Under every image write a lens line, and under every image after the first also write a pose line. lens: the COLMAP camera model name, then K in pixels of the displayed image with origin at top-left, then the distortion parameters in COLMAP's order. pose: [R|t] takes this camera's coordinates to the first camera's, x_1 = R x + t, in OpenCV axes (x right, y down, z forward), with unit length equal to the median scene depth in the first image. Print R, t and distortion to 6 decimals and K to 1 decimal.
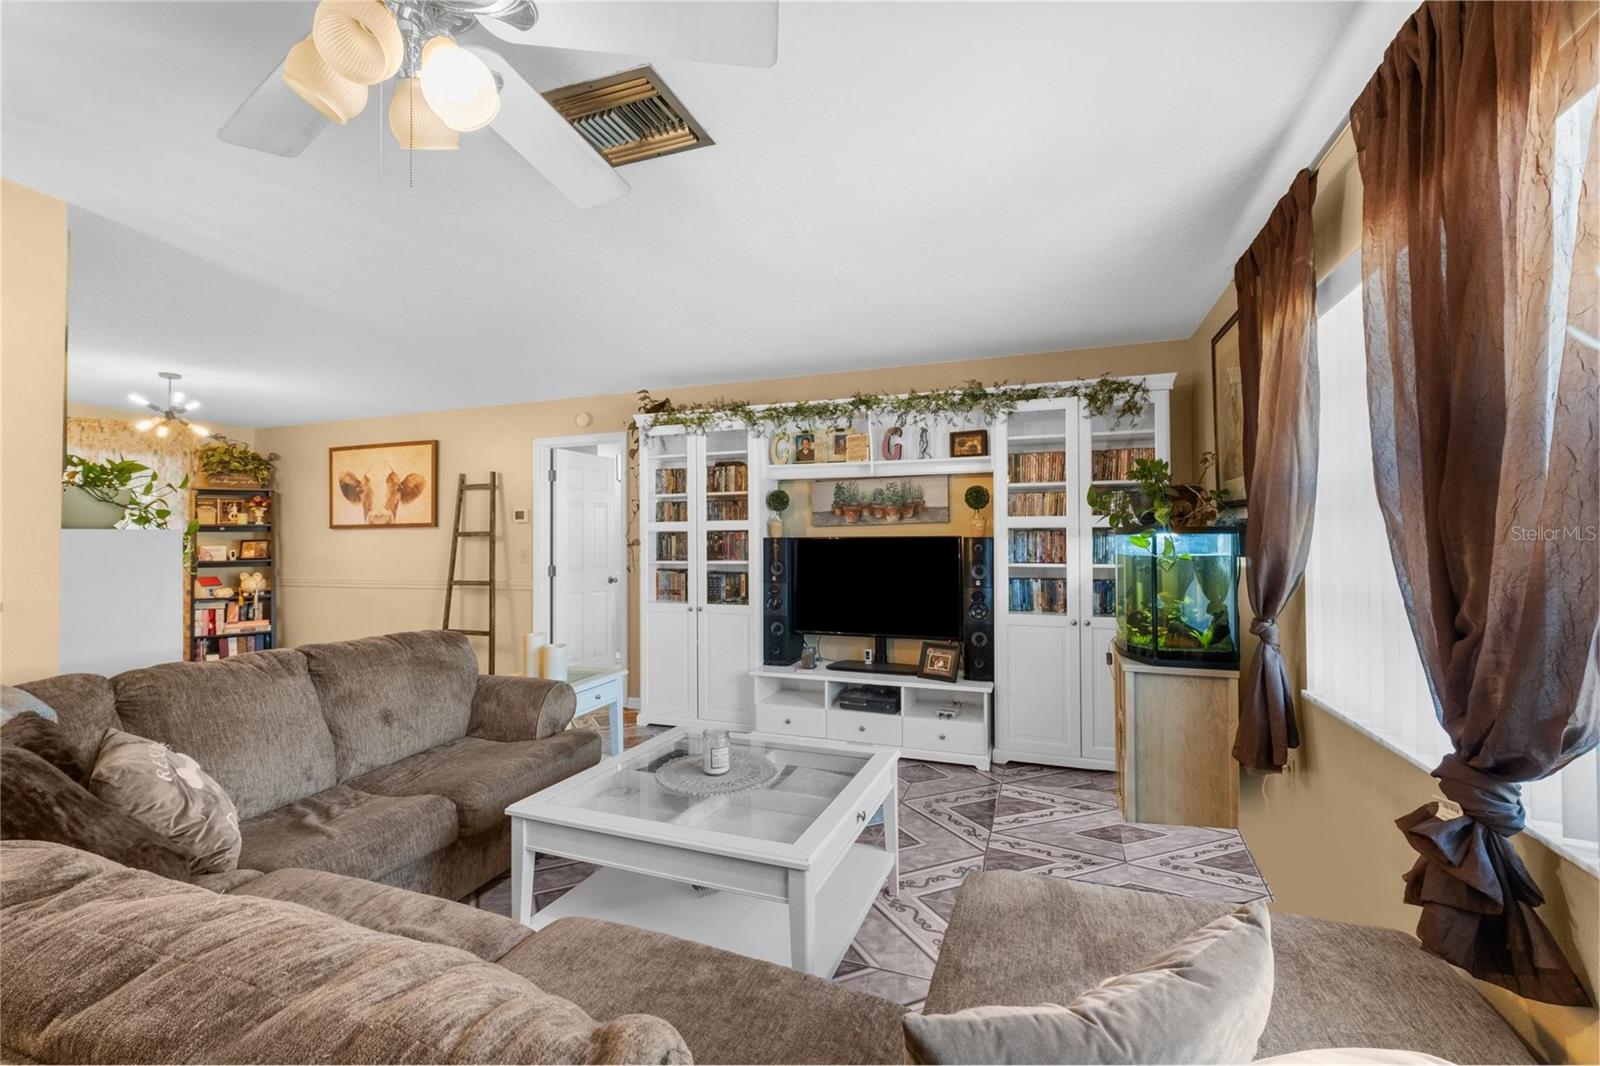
lens RADIAL K [[731.6, 0, 756.1], [0, 731.6, 530.0], [0, 0, 1]] dist [0.001305, -0.000027]
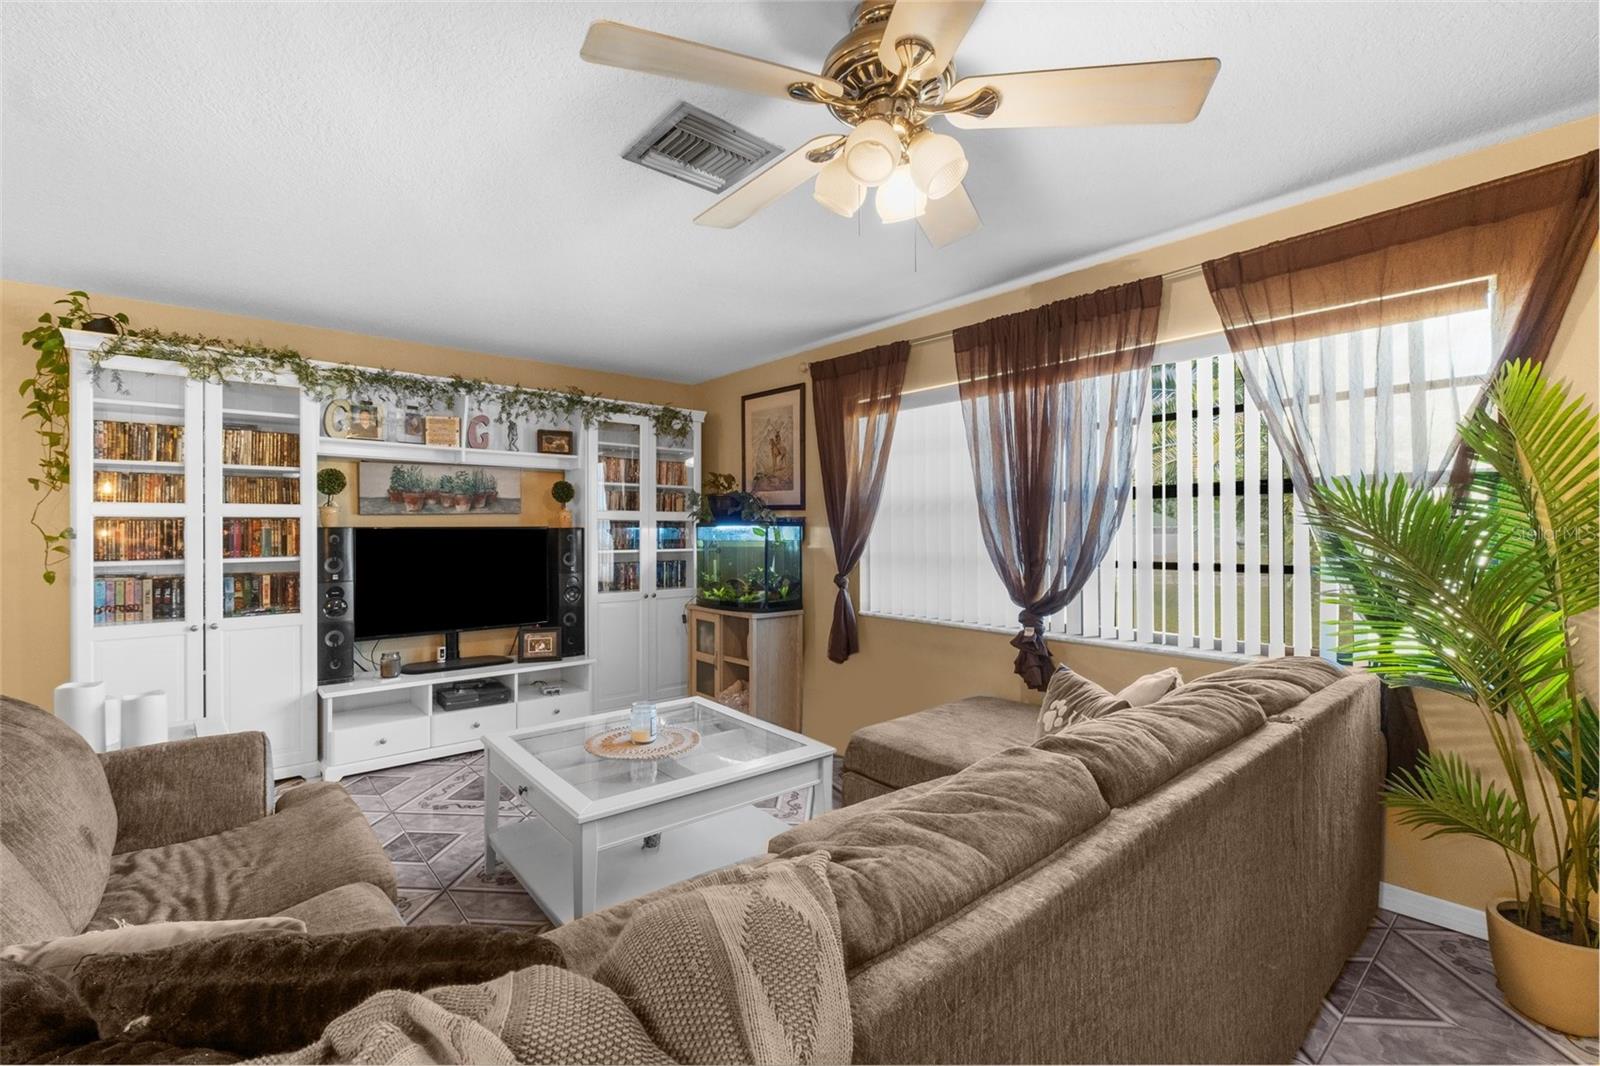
lens RADIAL K [[688.1, 0, 791.5], [0, 688.1, 529.3], [0, 0, 1]] dist [0.000737, -0.003976]
pose [[0.462865, 0.002508, 0.886425, -0.419385], [-0.013136, 0.999906, 0.004030, 0.003206], [-0.886332, -0.013509, 0.462854, 0.191902]]
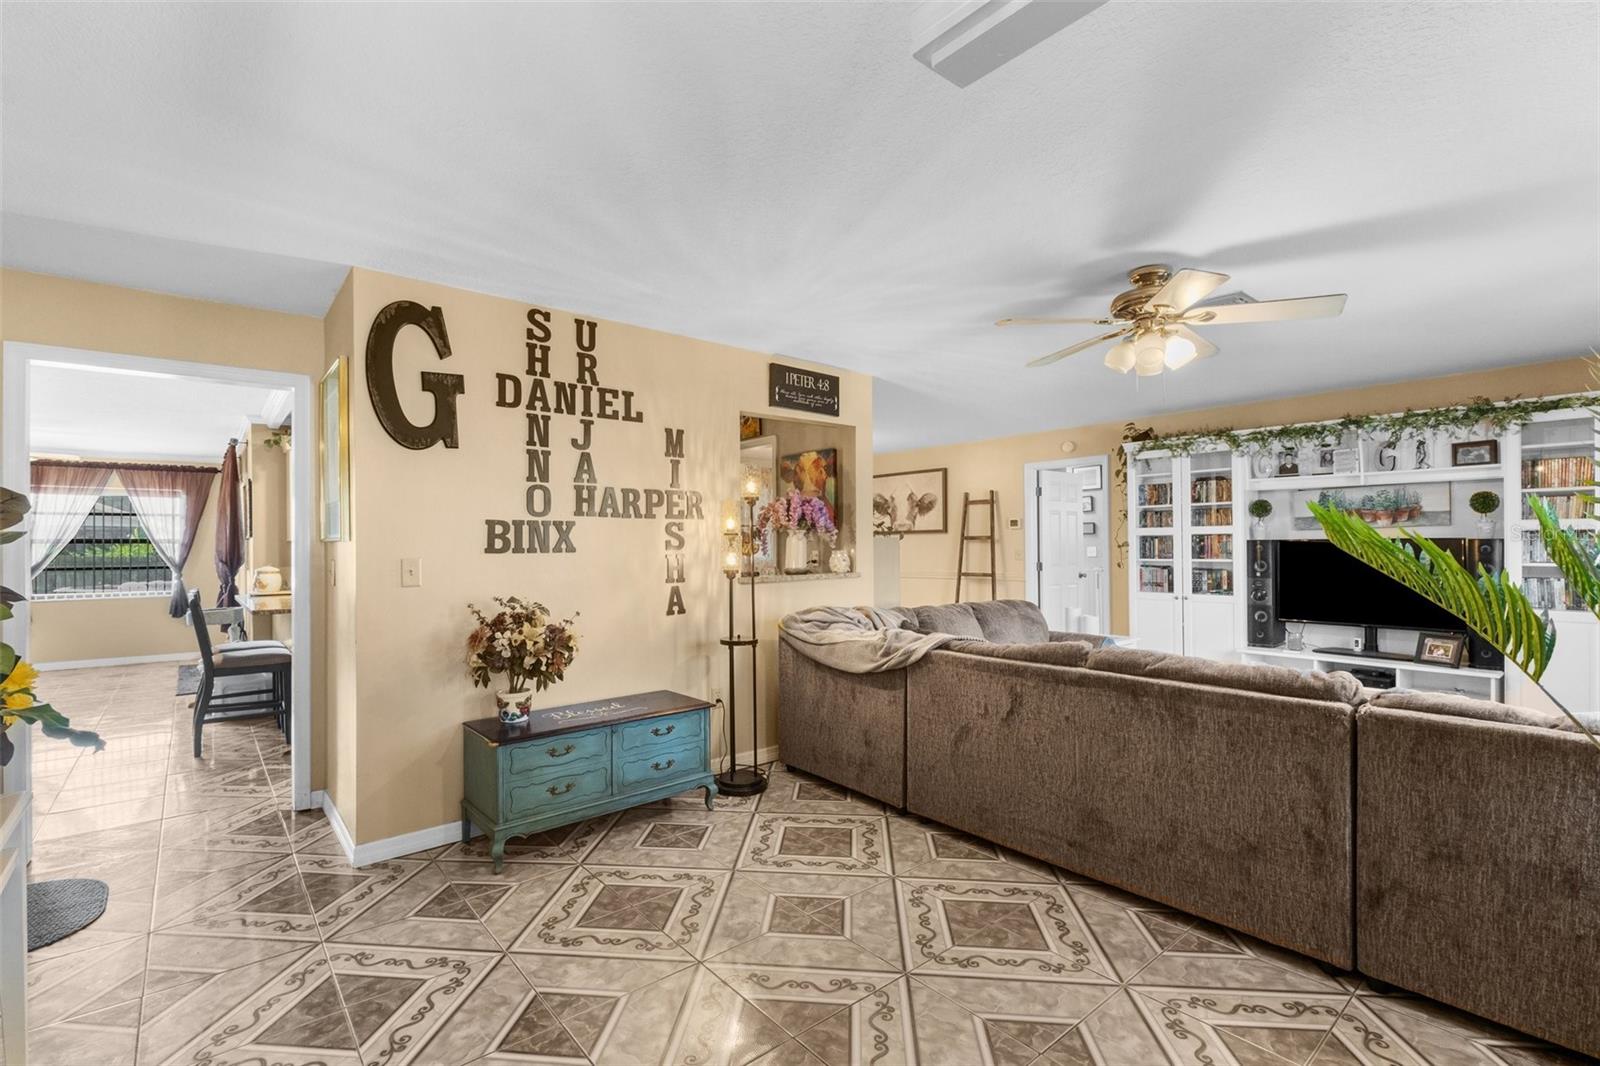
lens RADIAL K [[714.3, 0, 788.1], [0, 714.3, 542.1], [0, 0, 1]] dist [0.009962, -0.008670]
pose [[0.883012, -0.002751, -0.469342, -0.103441], [0.009665, 0.999877, 0.012324, -0.007731], [0.469251, -0.015418, 0.882930, -0.390033]]
